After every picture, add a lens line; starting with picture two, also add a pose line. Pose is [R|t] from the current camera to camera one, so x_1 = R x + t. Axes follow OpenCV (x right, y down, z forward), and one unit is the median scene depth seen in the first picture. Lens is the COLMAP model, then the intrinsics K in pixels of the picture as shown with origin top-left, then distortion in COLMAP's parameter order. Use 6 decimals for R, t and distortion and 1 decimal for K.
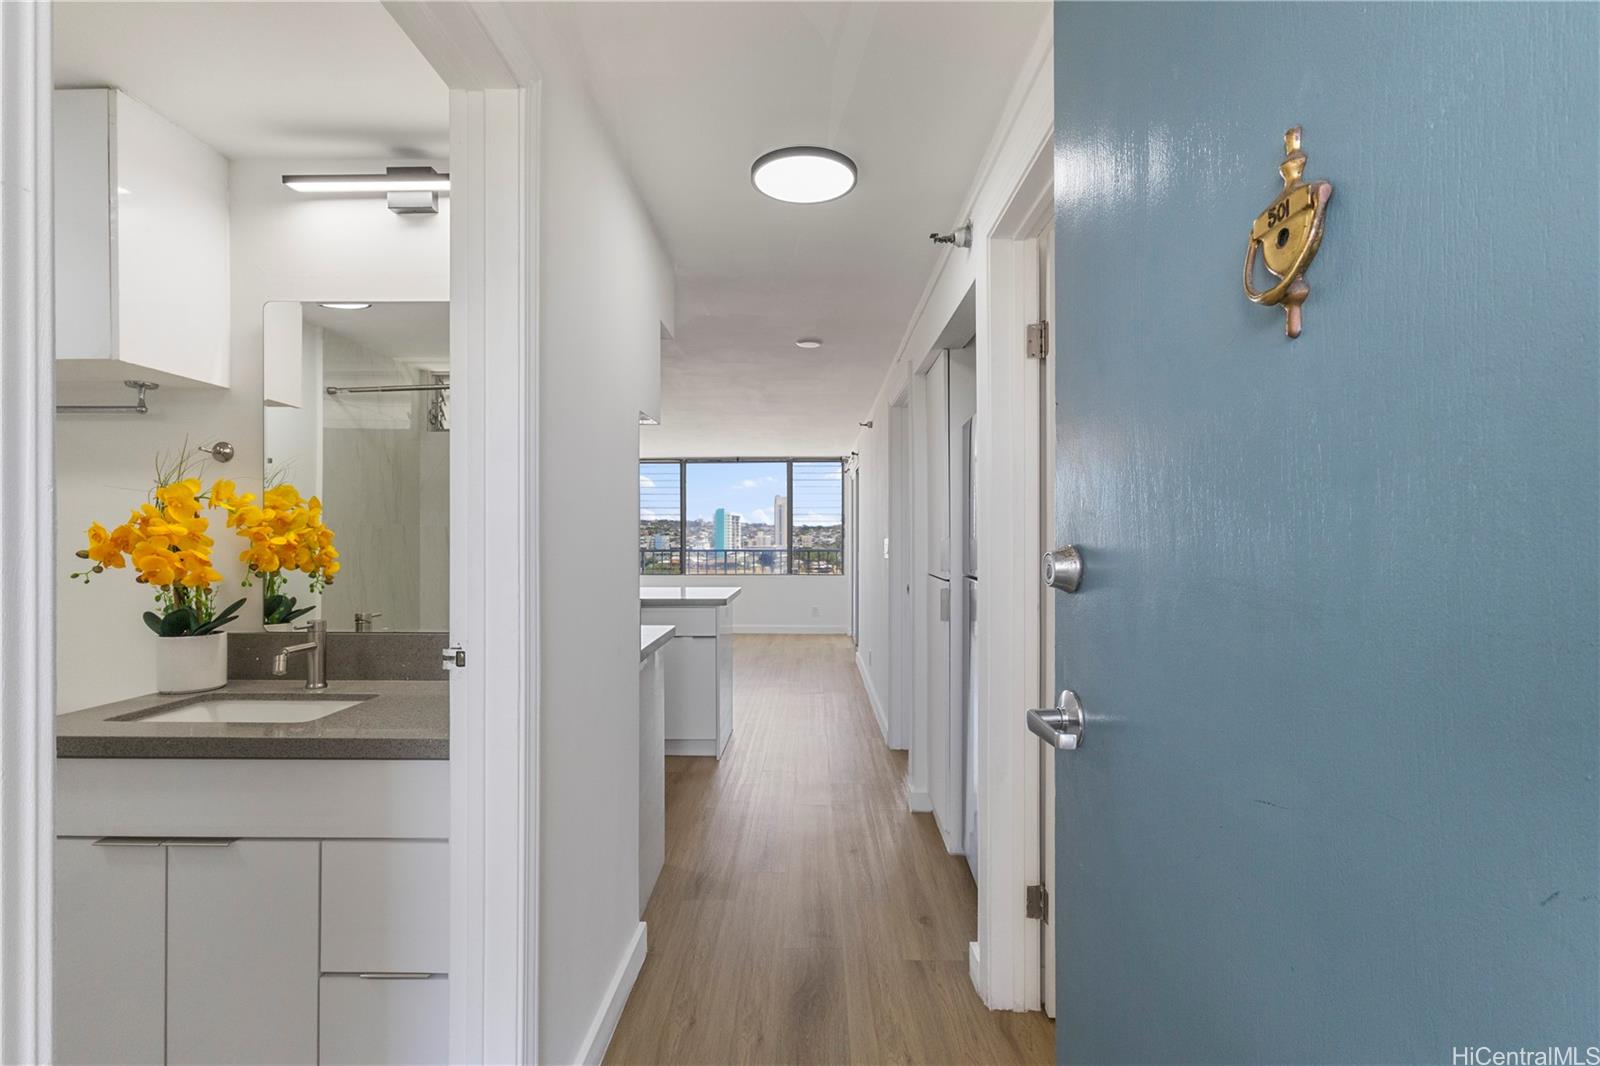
lens RADIAL K [[742.8, 0, 794.3], [0, 742.8, 537.6], [0, 0, 1]] dist [-0.001989, -0.000320]
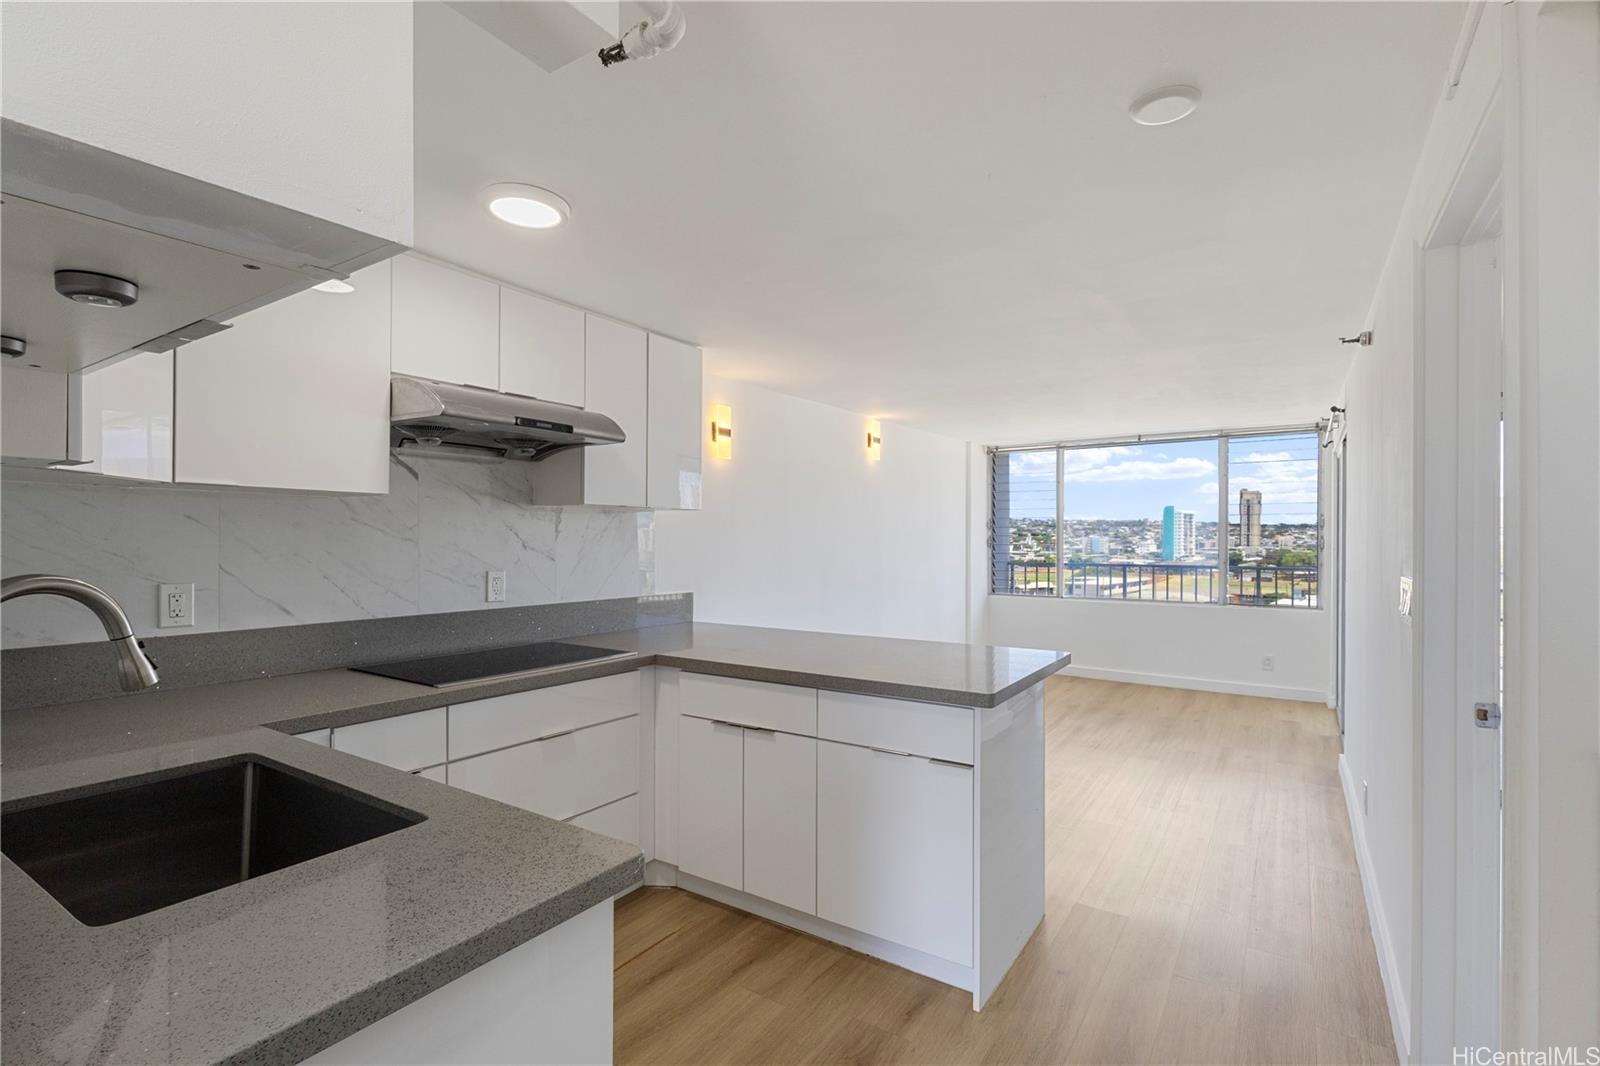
lens RADIAL K [[742.8, 0, 794.3], [0, 742.8, 537.6], [0, 0, 1]] dist [-0.001989, -0.000320]
pose [[0.842832, -0.000505, -0.538176, 0.027033], [0.000000, 1.000000, -0.000938, -0.009078], [0.538176, 0.000791, 0.842832, 0.214820]]
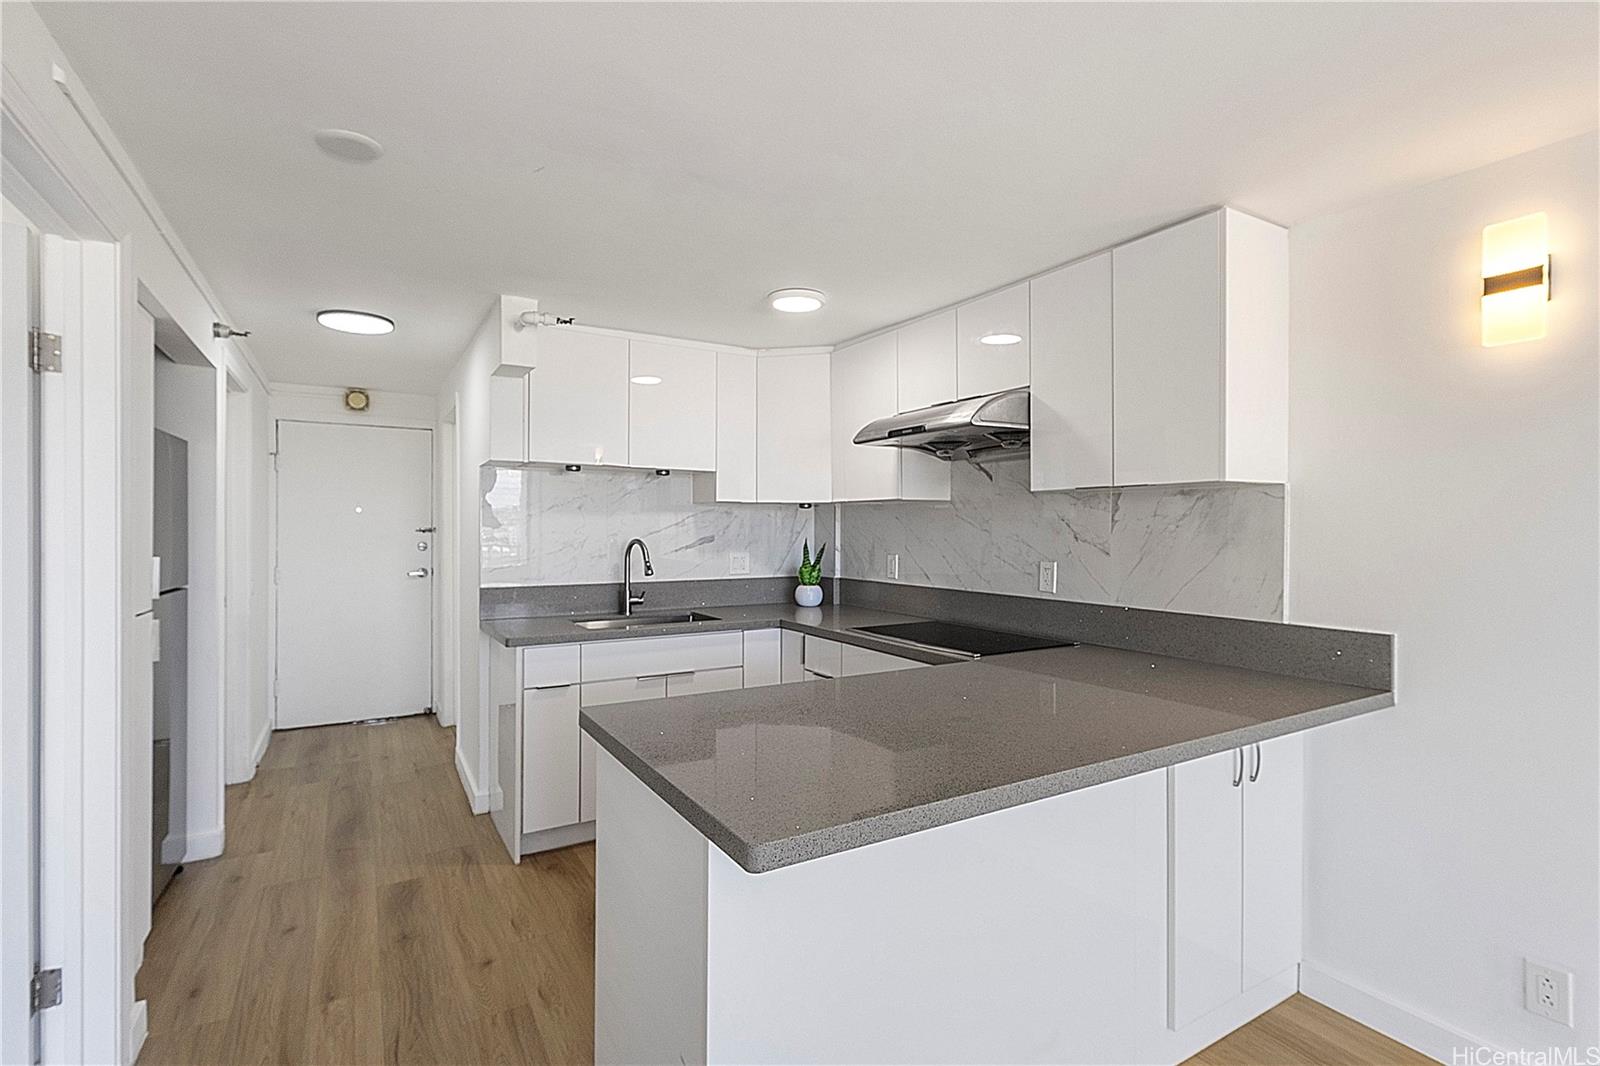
lens RADIAL K [[742.8, 0, 794.3], [0, 742.8, 537.6], [0, 0, 1]] dist [-0.001989, -0.000320]
pose [[-0.848713, 0.002202, -0.528849, -0.003179], [-0.001552, 0.999977, 0.006655, -0.006080], [0.528851, 0.006469, -0.848690, 0.985173]]
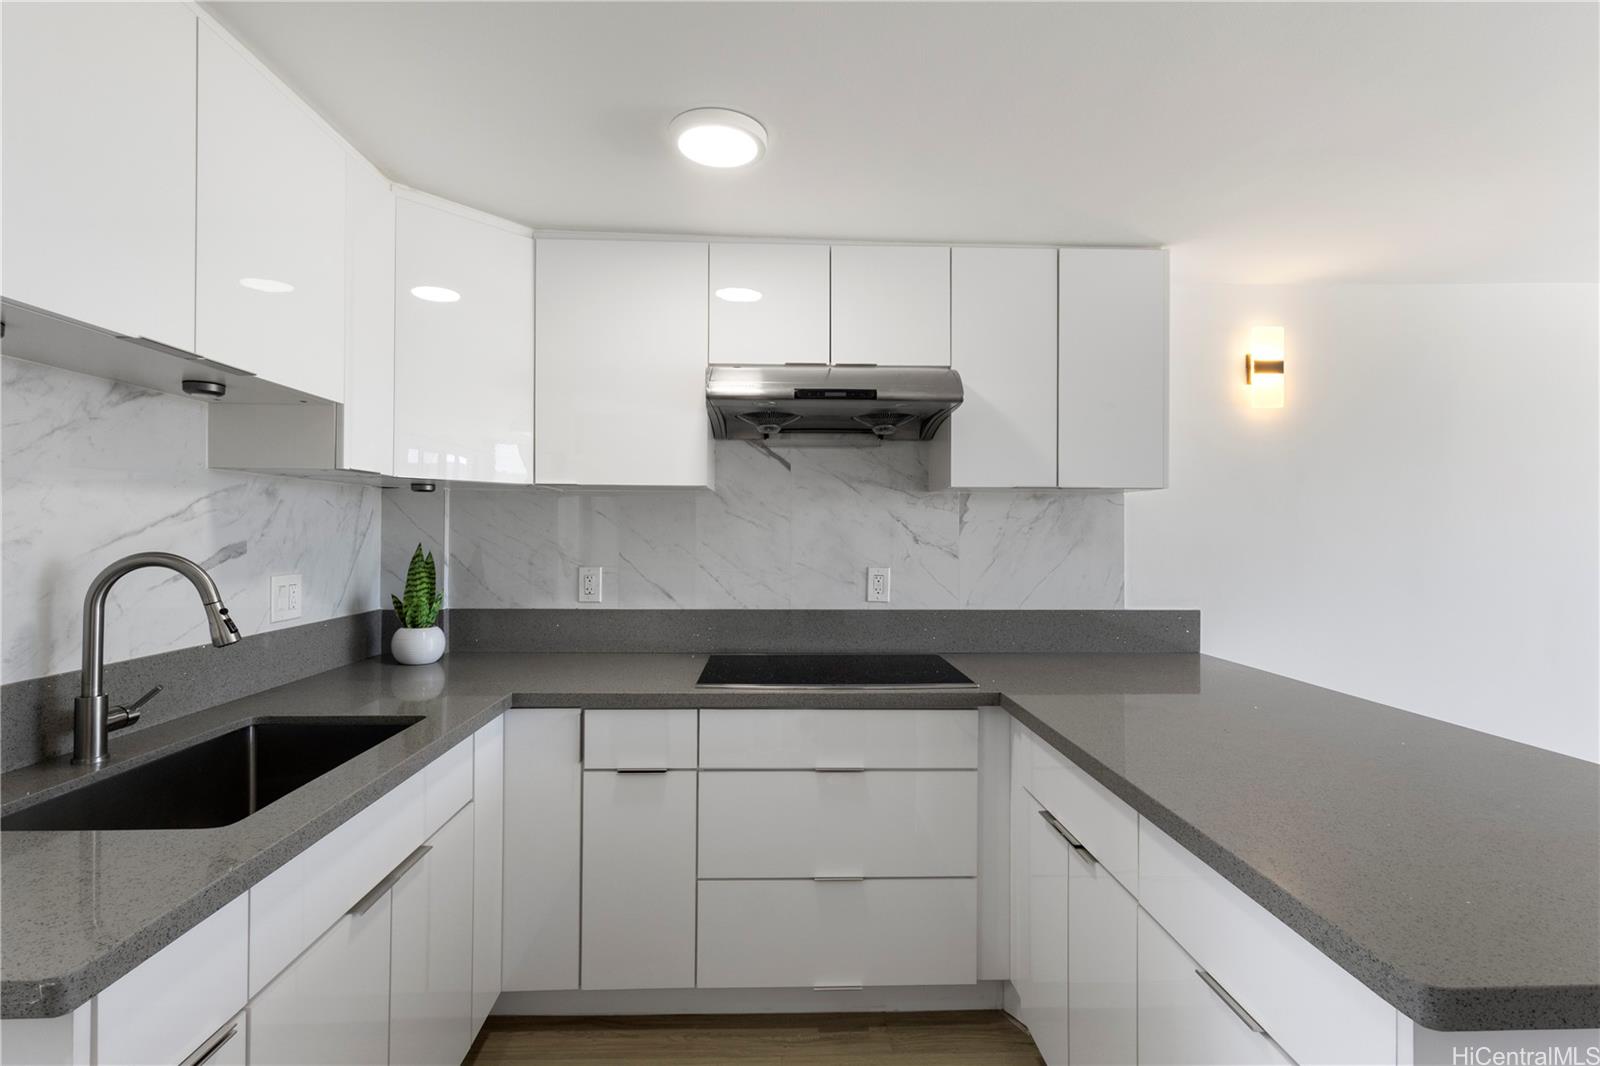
lens RADIAL K [[740.1, 0, 797.3], [0, 740.1, 527.6], [0, 0, 1]] dist [-0.002223, -0.000103]
pose [[0.056059, -0.008420, -0.998392, 0.029735], [-0.000701, 0.999964, -0.008473, -0.006708], [0.998427, 0.001175, 0.056051, 0.498726]]
